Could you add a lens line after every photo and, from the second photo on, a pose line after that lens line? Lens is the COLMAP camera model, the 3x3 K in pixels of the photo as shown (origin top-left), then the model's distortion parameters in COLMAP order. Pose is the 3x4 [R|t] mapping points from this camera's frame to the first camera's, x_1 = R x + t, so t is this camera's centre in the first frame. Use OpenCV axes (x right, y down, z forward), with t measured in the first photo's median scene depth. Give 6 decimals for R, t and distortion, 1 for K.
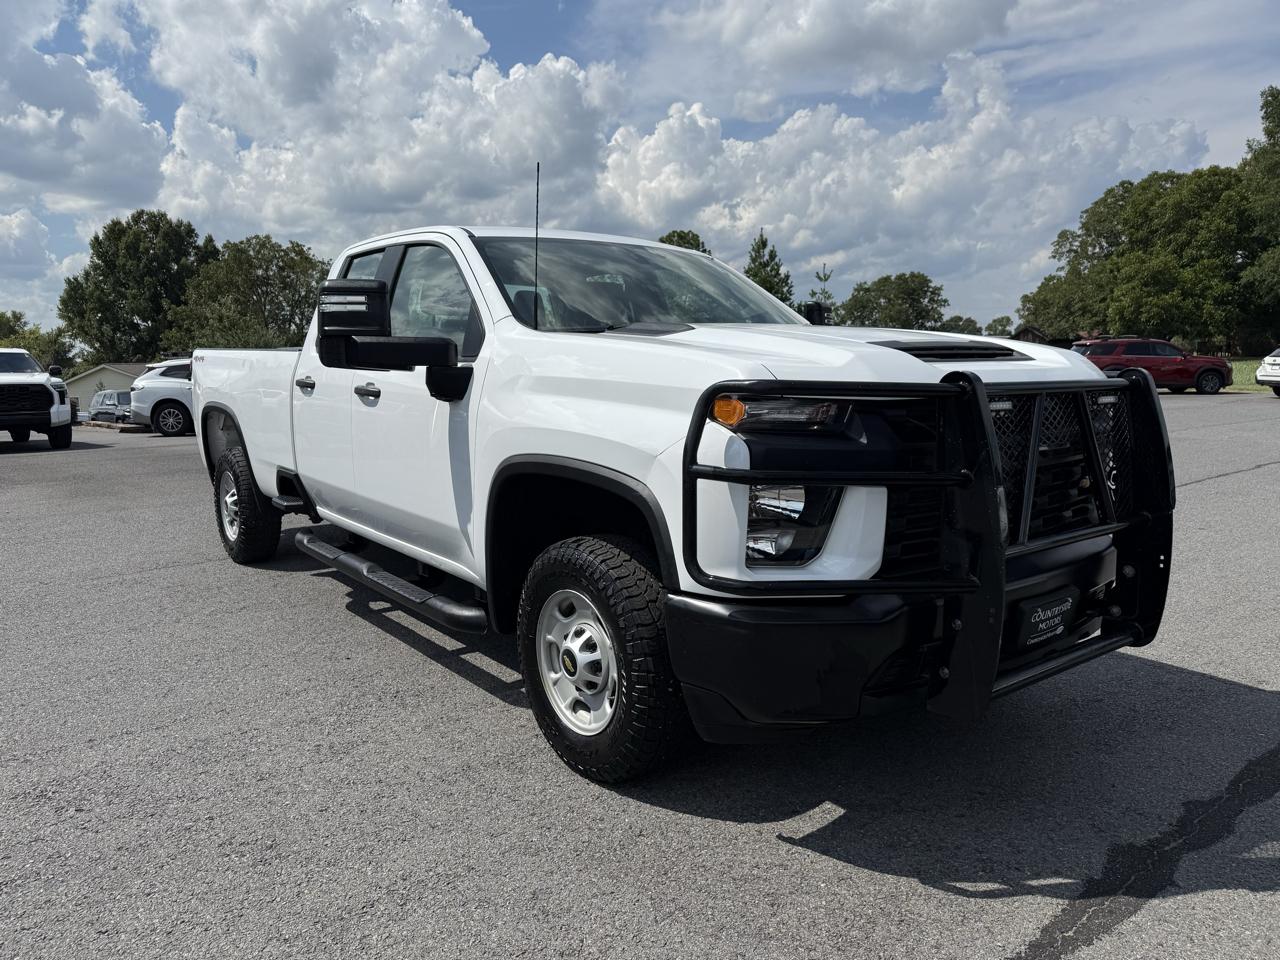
lens RADIAL K [[908.5, 0, 632.3], [0, 908.5, 491.9], [0, 0, 1]] dist [0.023873, -0.035895]
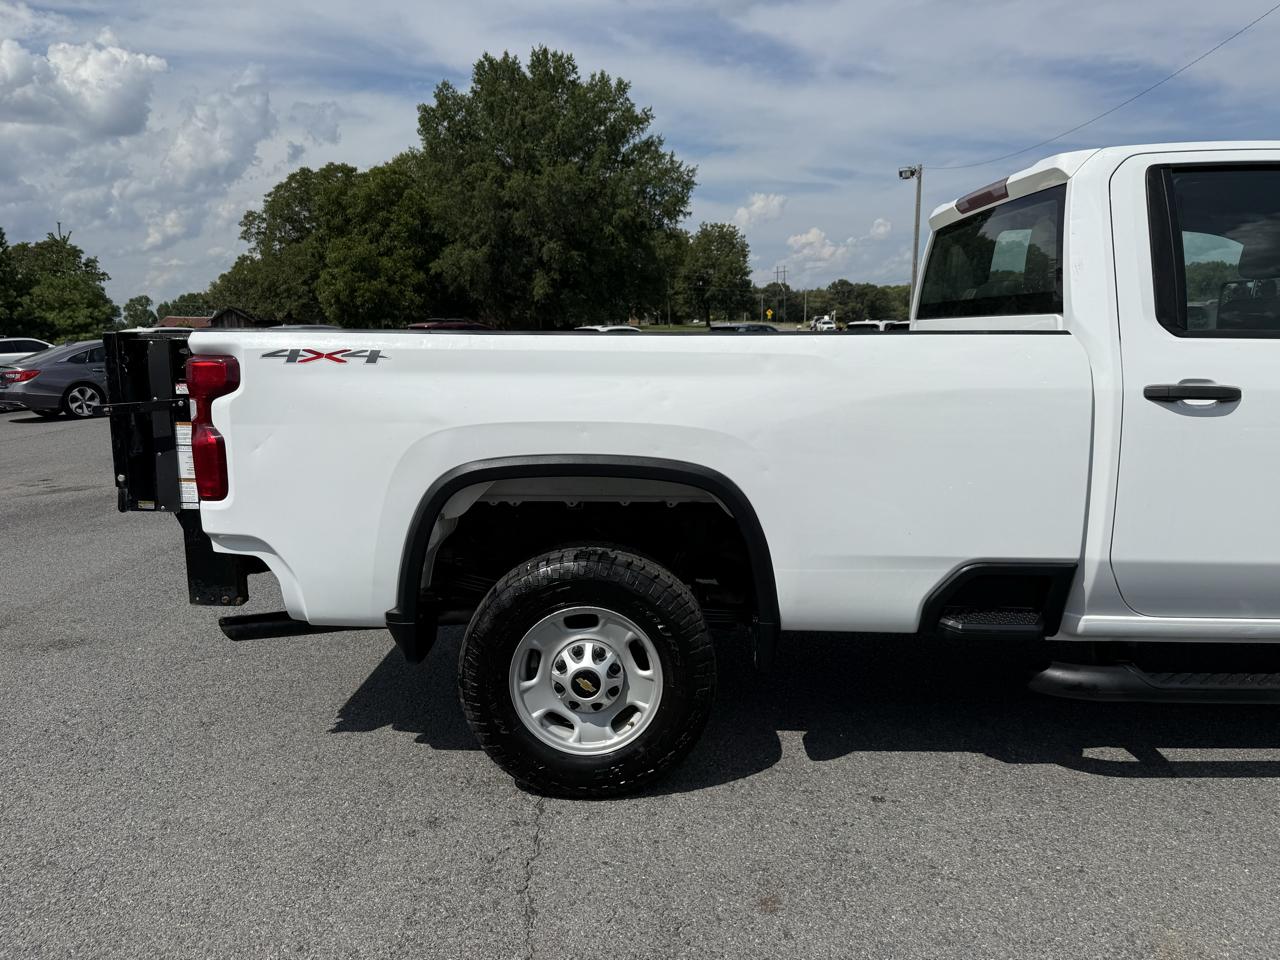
lens RADIAL K [[908.5, 0, 637.7], [0, 908.5, 488.7], [0, 0, 1]] dist [0.023873, -0.035895]
pose [[0.632889, -0.132526, 0.762816, -0.077843], [0.119997, 0.990126, 0.072459, -0.011146], [-0.764887, 0.045677, 0.642543, 0.071737]]
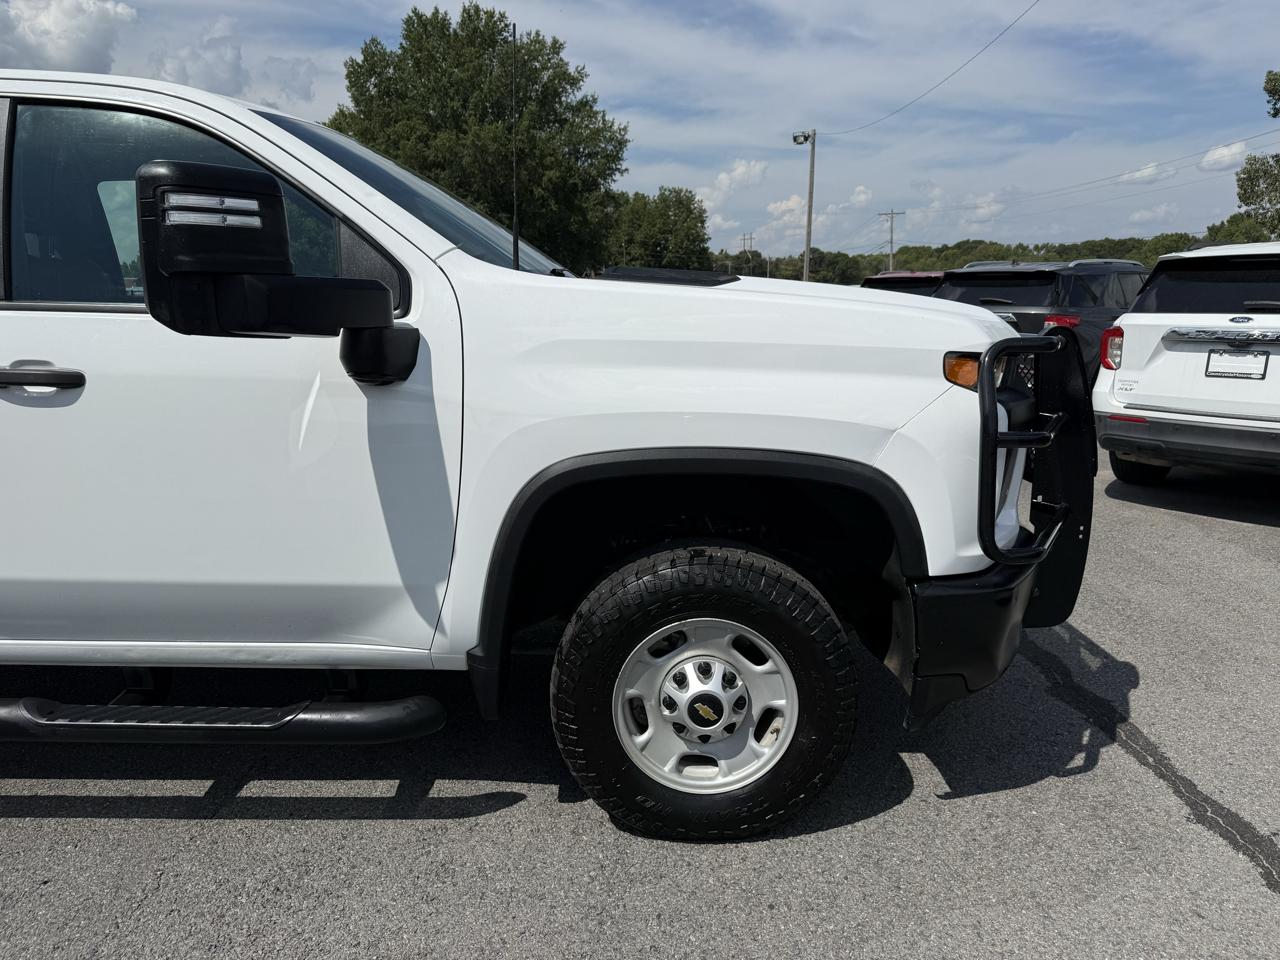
lens RADIAL K [[913.8, 0, 642.7], [0, 913.8, 478.5], [0, 0, 1]] dist [0.009866, -0.013731]
pose [[0.613789, -0.146796, 0.775703, -0.033359], [0.110821, 0.988853, 0.099444, -0.004494], [-0.781654, 0.024926, 0.623215, 0.027165]]
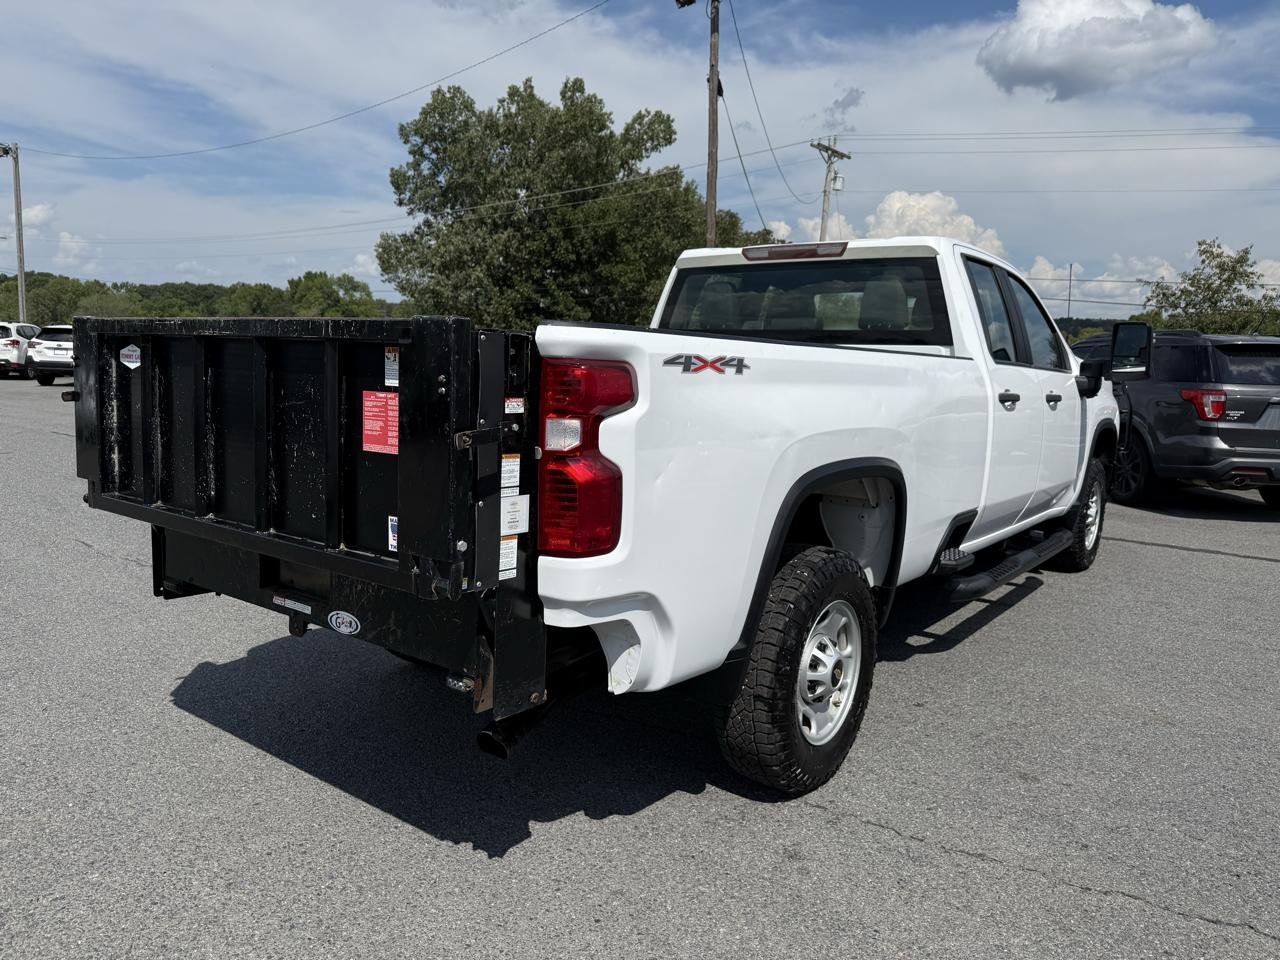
lens RADIAL K [[908.5, 0, 650.8], [0, 908.5, 486.6], [0, 0, 1]] dist [0.023873, -0.035895]
pose [[-0.267726, -0.139253, 0.953379, -0.088972], [0.108619, 0.978830, 0.173473, -0.018004], [-0.957353, 0.149998, -0.246933, 0.123996]]
